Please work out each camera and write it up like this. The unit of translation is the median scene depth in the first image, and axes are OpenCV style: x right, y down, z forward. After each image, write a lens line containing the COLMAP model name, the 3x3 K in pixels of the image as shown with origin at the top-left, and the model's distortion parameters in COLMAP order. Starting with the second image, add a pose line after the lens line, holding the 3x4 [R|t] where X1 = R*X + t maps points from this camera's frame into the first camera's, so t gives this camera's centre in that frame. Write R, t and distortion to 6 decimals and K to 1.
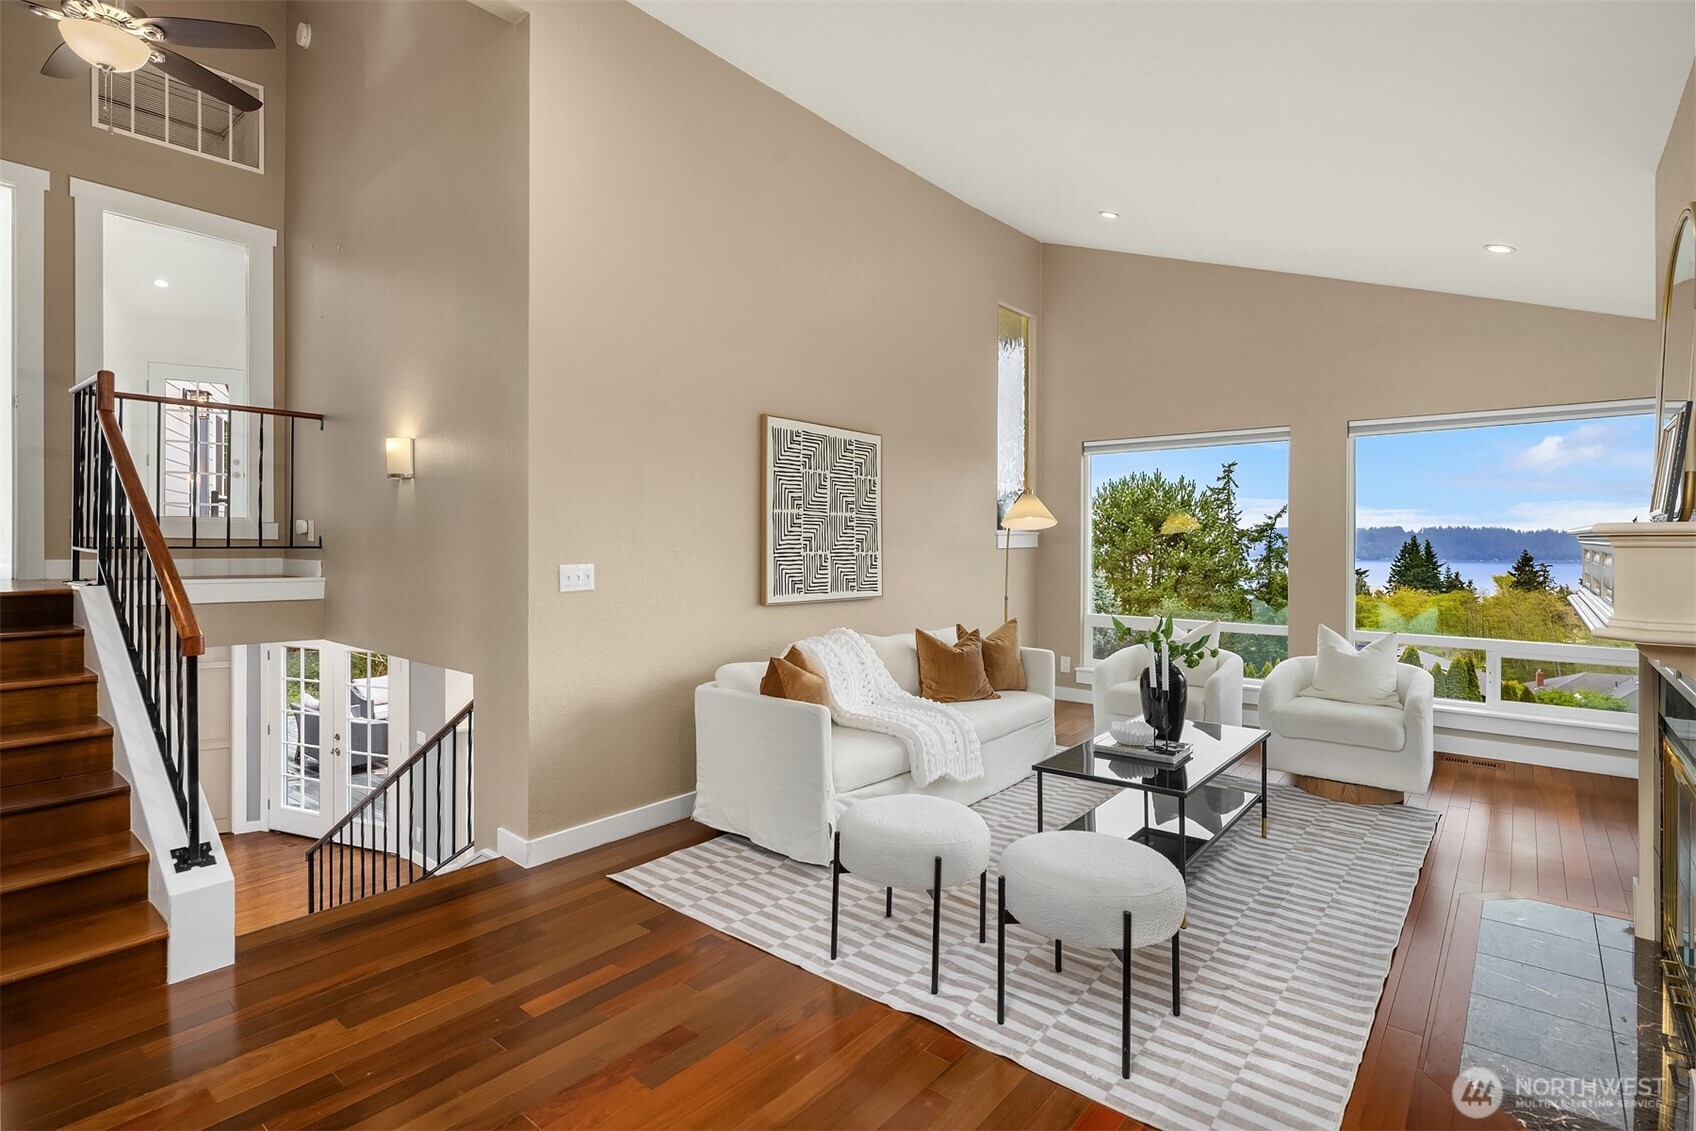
lens RADIAL K [[815.2, 0, 855.8], [0, 815.2, 551.9], [0, 0, 1]] dist [-0.004496, -0.000869]
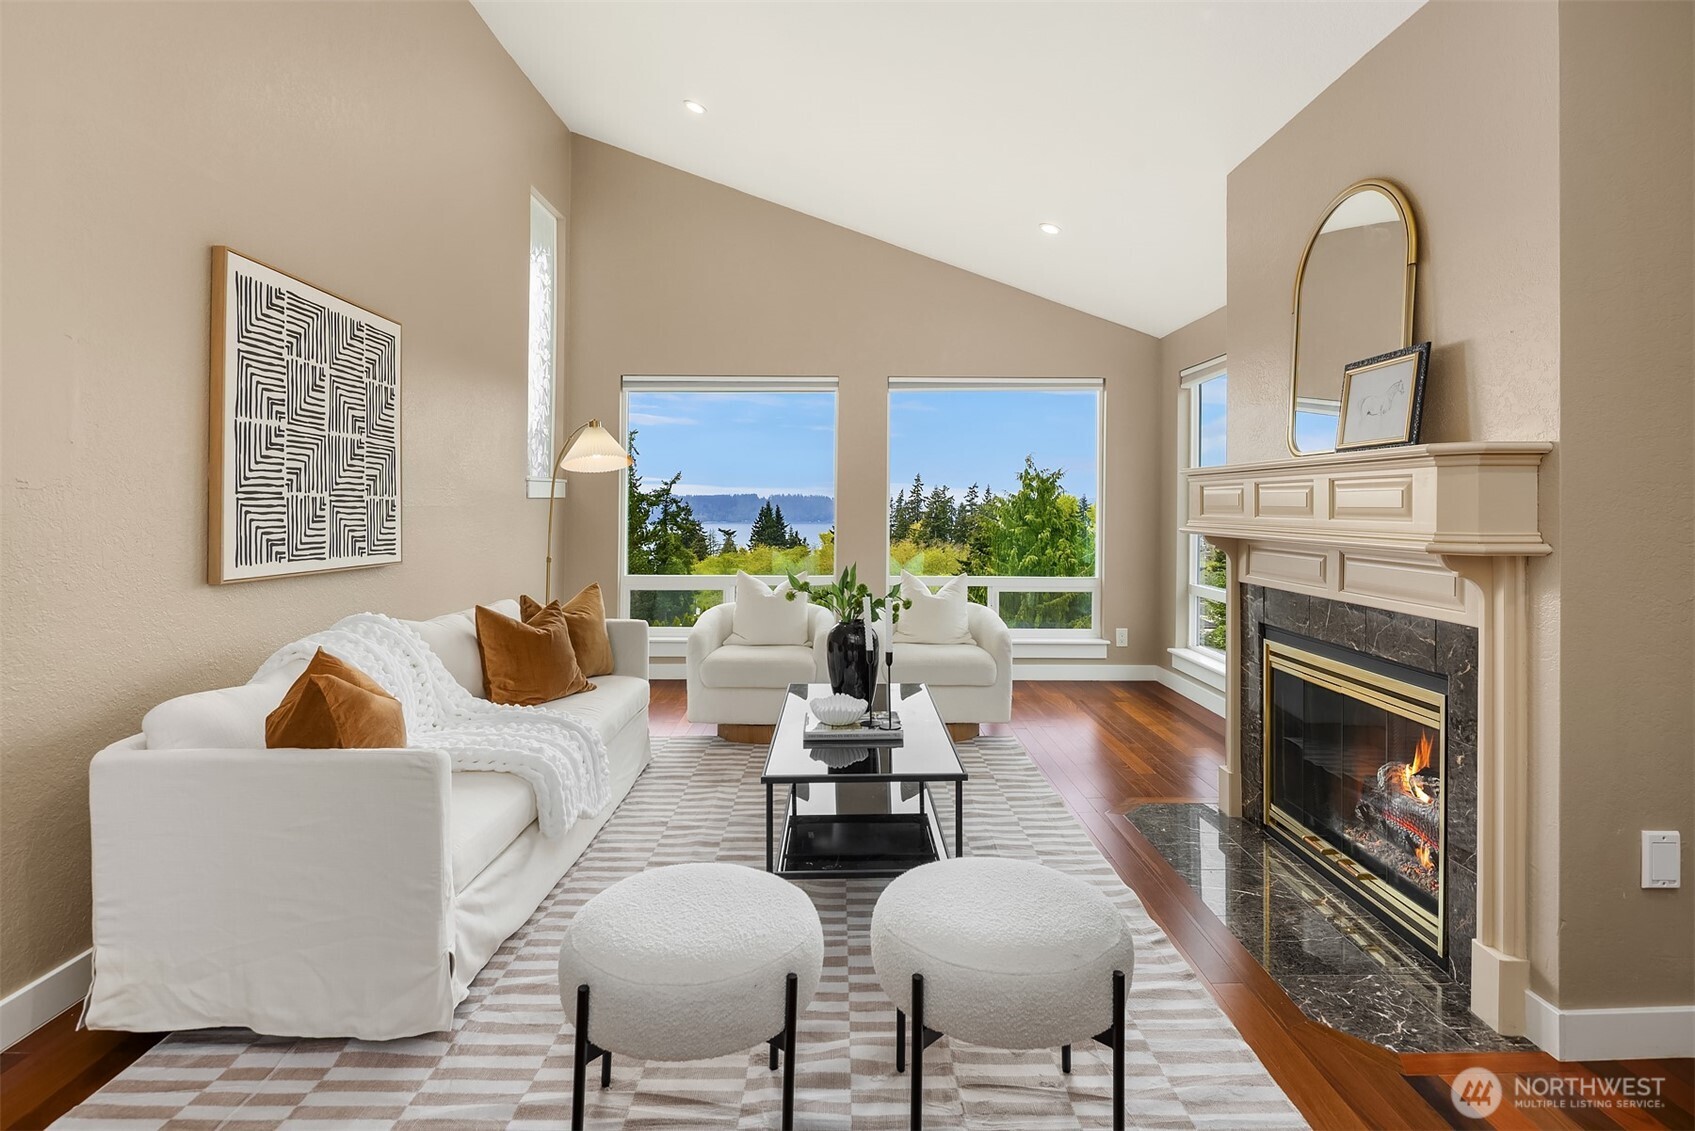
lens RADIAL K [[814.7, 0, 846.6], [0, 814.7, 504.2], [0, 0, 1]] dist [-0.004496, -0.000869]
pose [[0.764247, 0.002348, 0.644919, -0.136977], [0.007641, 0.999890, -0.012694, 0.020015], [-0.644878, 0.014629, 0.764146, 0.277103]]
